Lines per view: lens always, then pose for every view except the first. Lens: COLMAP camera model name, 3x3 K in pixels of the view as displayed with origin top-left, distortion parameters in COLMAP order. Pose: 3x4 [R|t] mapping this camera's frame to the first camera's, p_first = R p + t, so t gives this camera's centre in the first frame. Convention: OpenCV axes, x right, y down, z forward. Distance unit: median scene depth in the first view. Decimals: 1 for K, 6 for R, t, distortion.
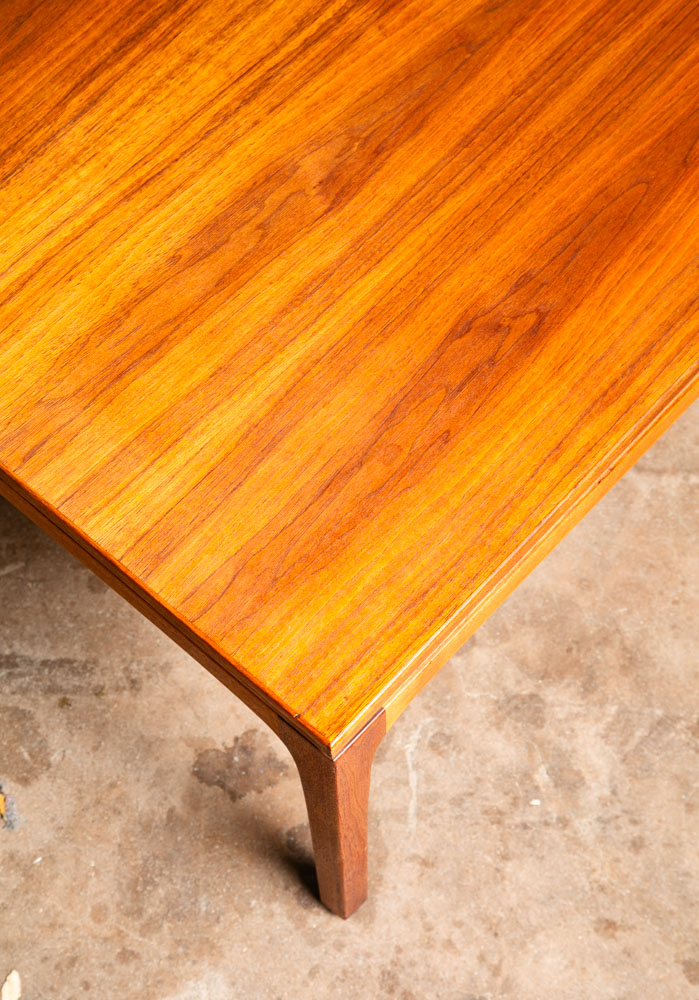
lens RADIAL K [[1896.7, 0, 343.2], [0, 1896.7, 525.4], [0, 0, 1]] dist [0.247496, 0.000000]
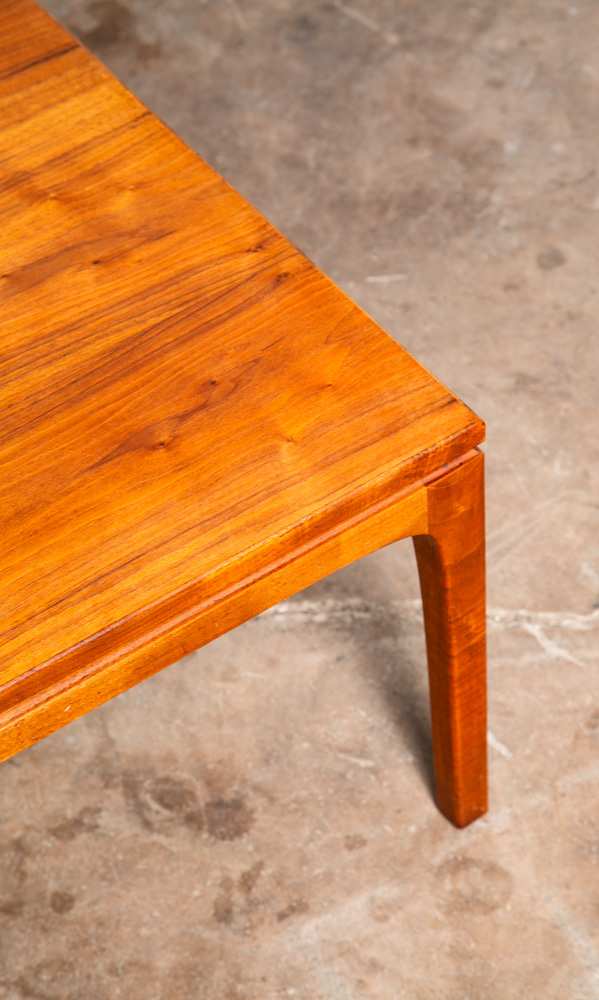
lens RADIAL K [[2683.0, 0, 326.8], [0, 2683.0, 505.7], [0, 0, 1]] dist [0.499417, 0.000000]
pose [[0.975512, 0.144401, -0.165907, 0.464159], [-0.183299, 0.950644, -0.250355, 0.041954], [0.121567, 0.274635, 0.953833, -0.106928]]
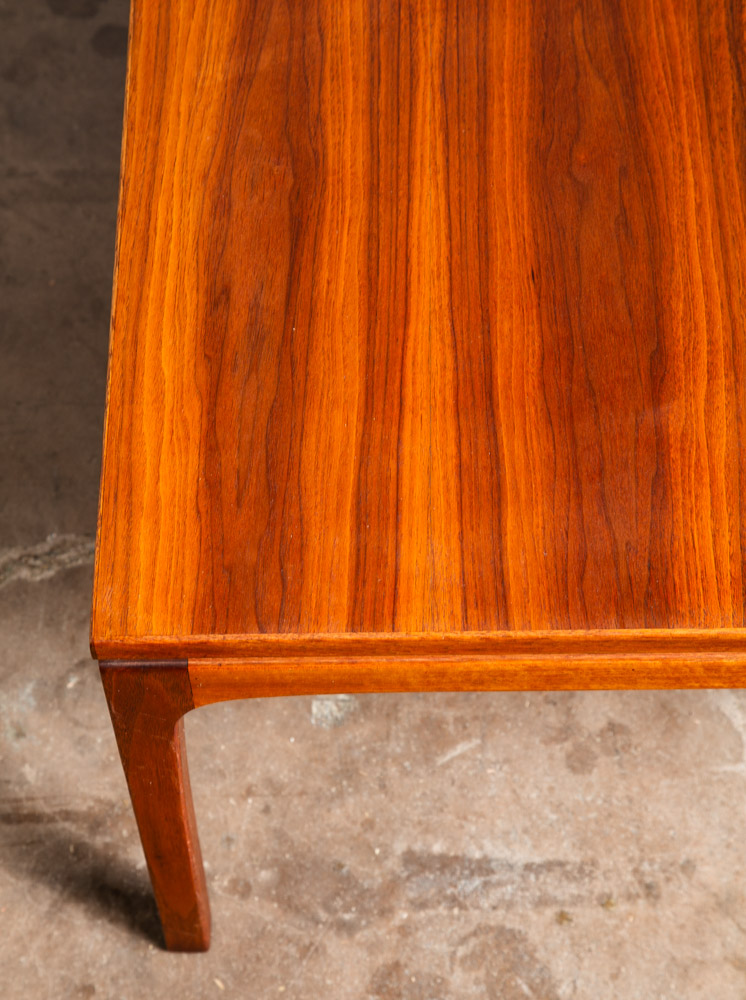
lens RADIAL K [[2516.3, 0, 371.9], [0, 2516.3, 535.9], [0, 0, 1]] dist [0.335536, 0.000000]
pose [[0.998568, -0.048692, 0.022152, -0.243239], [0.050614, 0.994035, -0.096604, 0.036193], [-0.017316, 0.097587, 0.995076, -0.023739]]
